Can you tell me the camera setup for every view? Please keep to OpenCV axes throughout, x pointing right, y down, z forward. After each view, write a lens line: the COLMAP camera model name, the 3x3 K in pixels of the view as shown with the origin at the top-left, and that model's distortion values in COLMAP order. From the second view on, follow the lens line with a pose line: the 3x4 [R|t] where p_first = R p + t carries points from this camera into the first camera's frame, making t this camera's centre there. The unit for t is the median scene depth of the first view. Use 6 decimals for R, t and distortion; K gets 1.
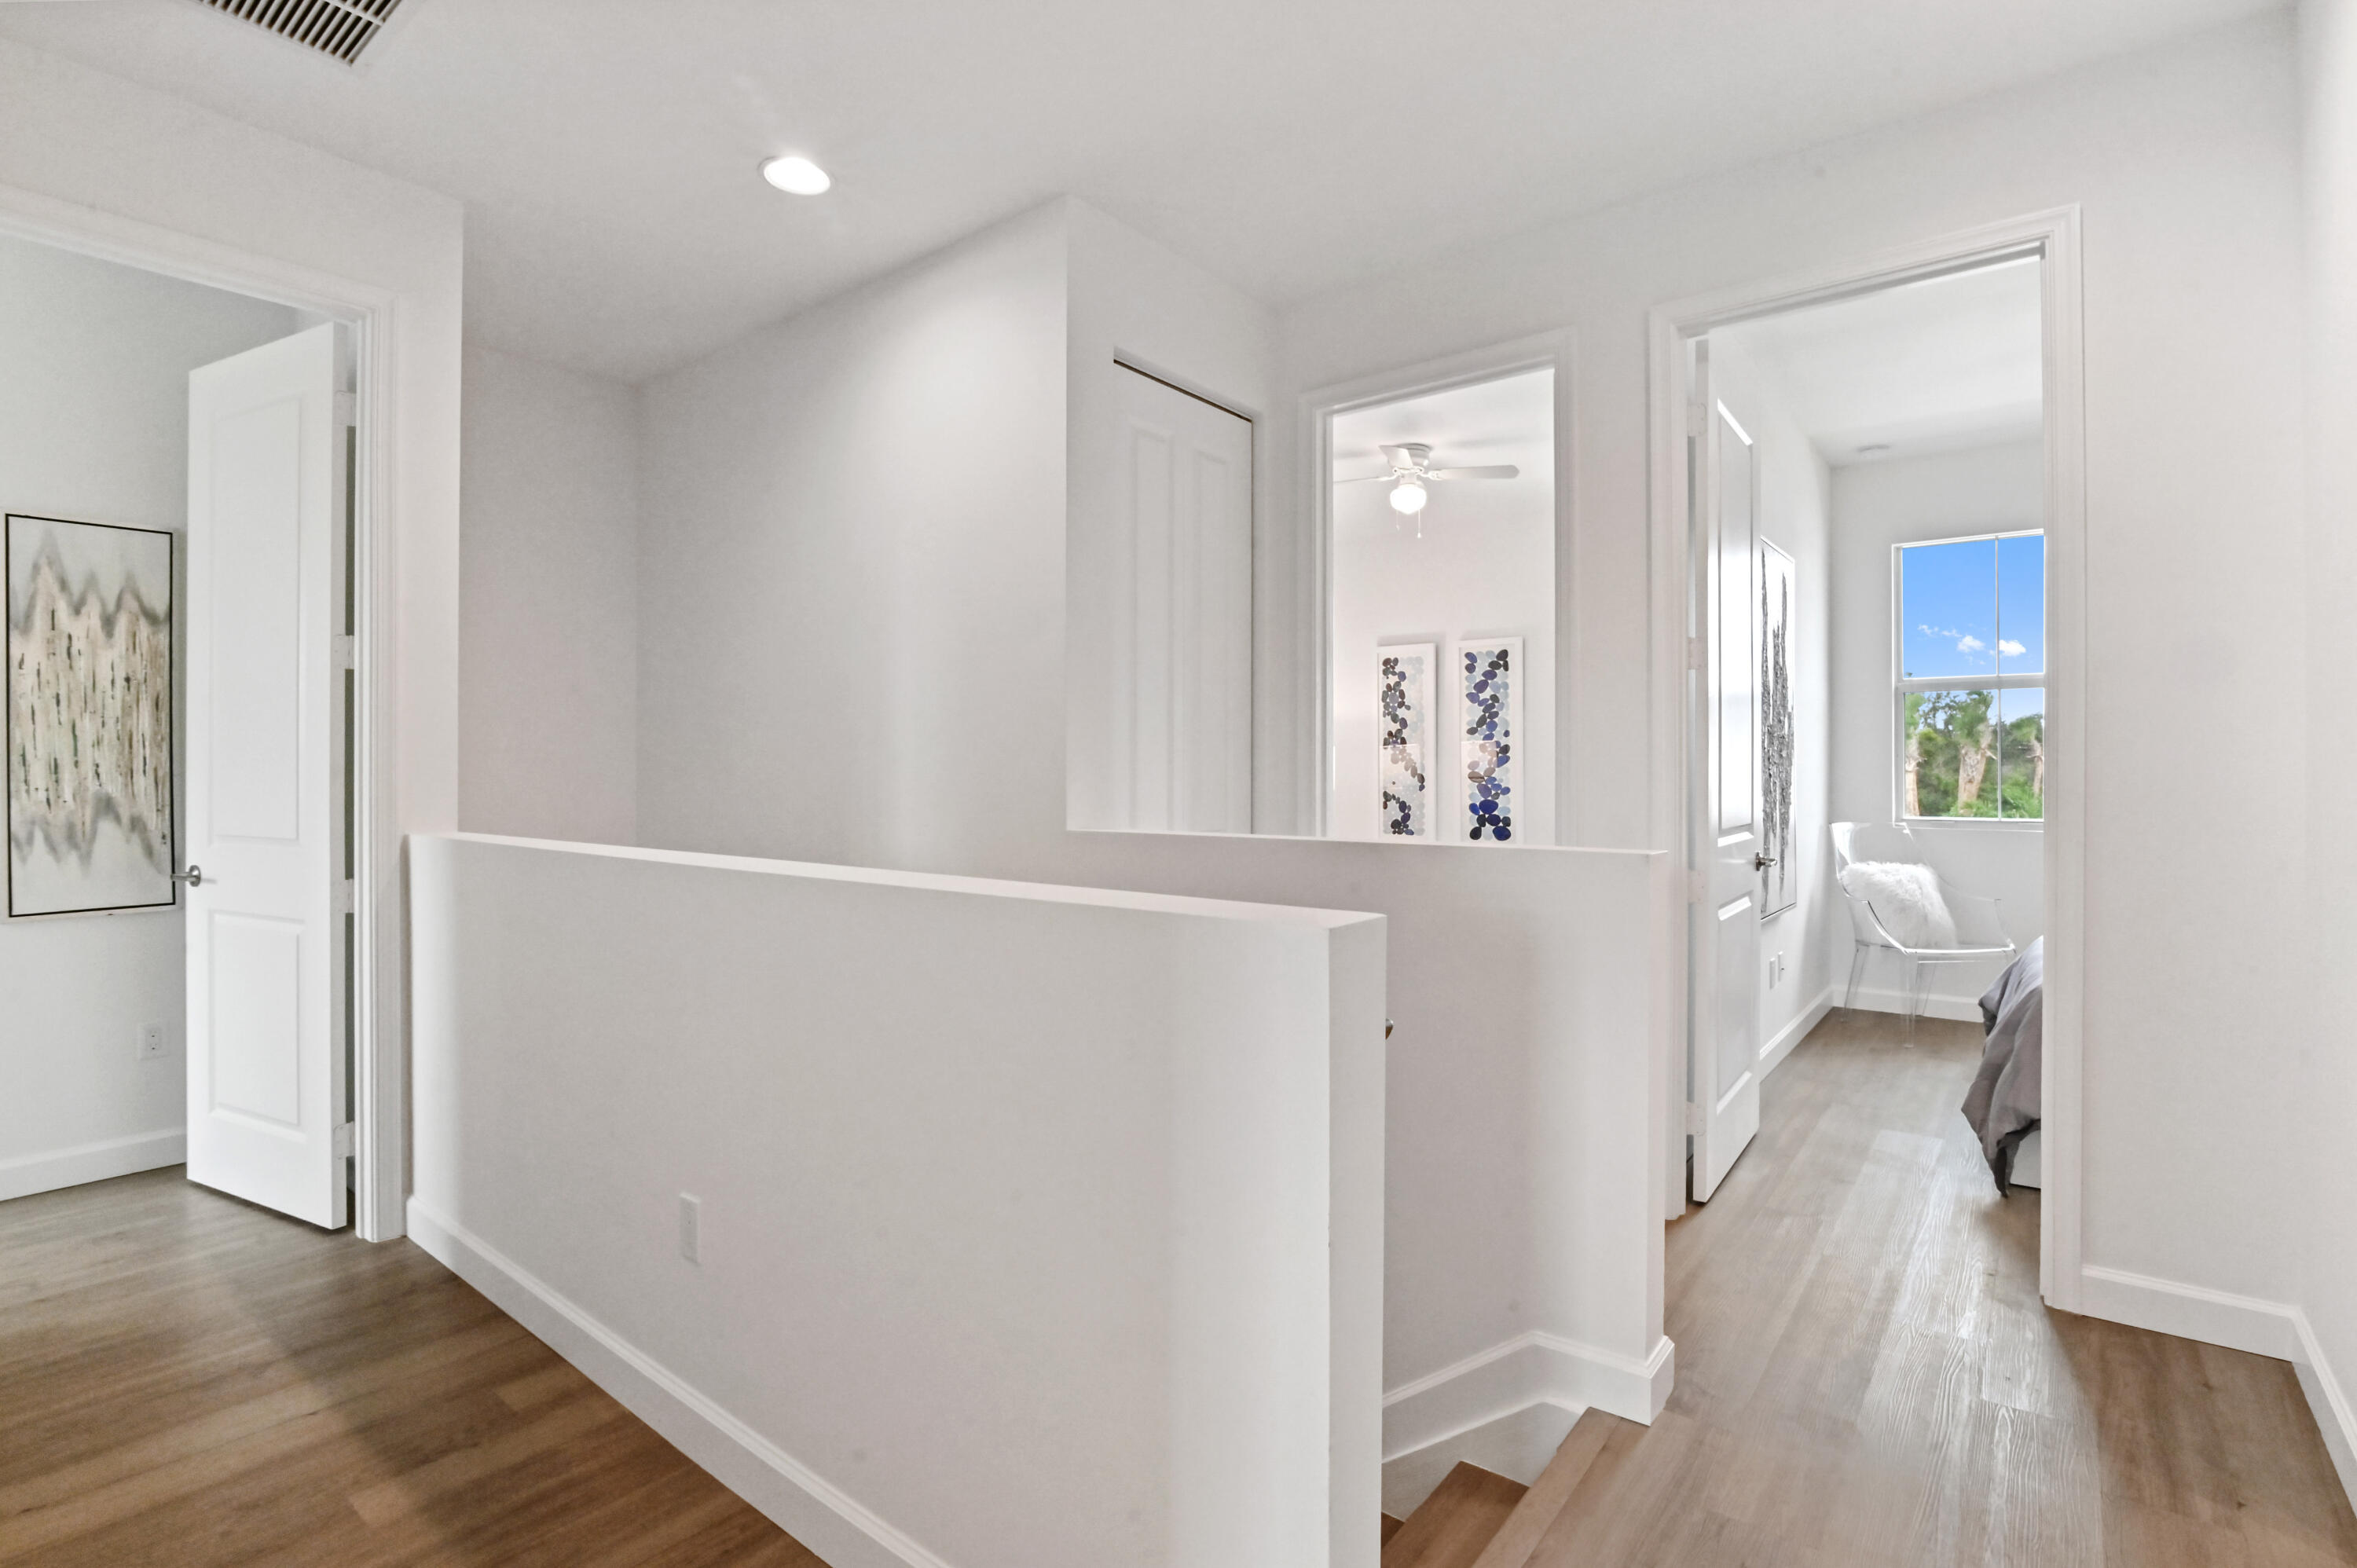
lens RADIAL K [[1107.1, 0, 1166.8], [0, 1107.1, 769.7], [0, 0, 1]] dist [-0.012435, 0.002093]
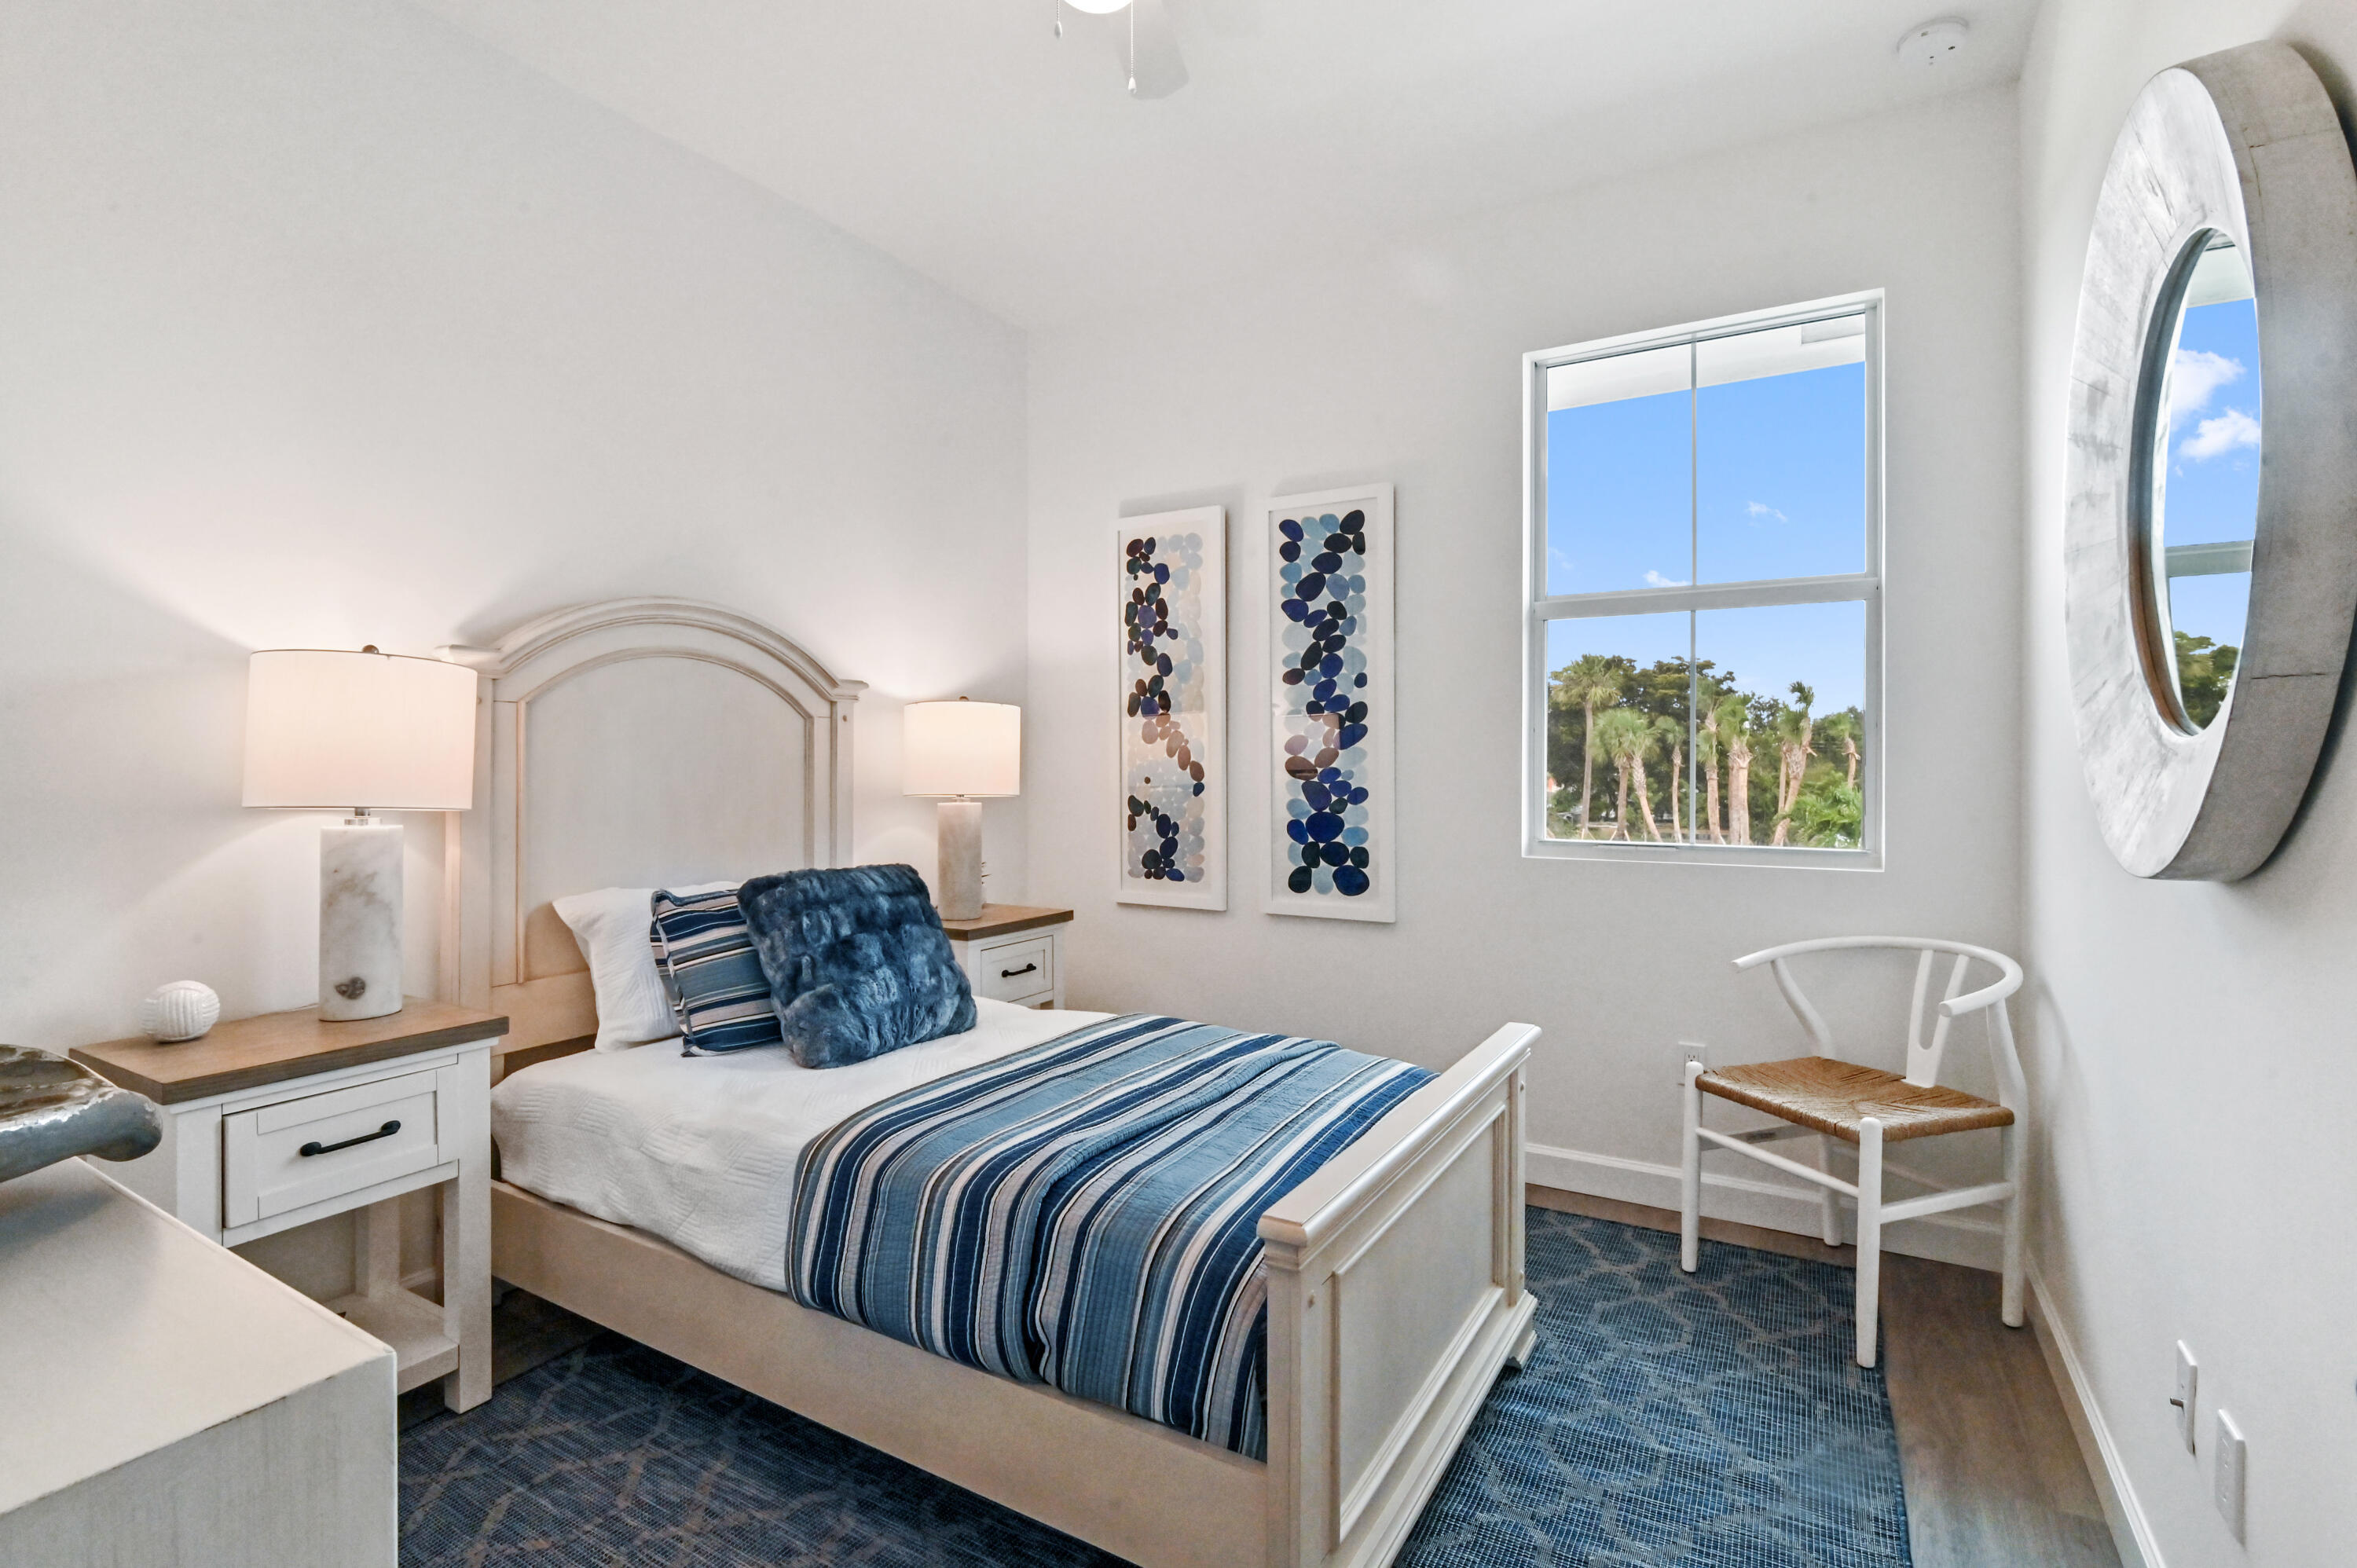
lens RADIAL K [[1107.1, 0, 1178.9], [0, 1107.1, 779.0], [0, 0, 1]] dist [-0.012435, 0.002093]
pose [[0.987420, -0.001459, 0.158112, 0.143752], [-0.000053, 0.999954, 0.009557, 0.006668], [-0.158119, -0.009445, 0.987375, 0.506587]]
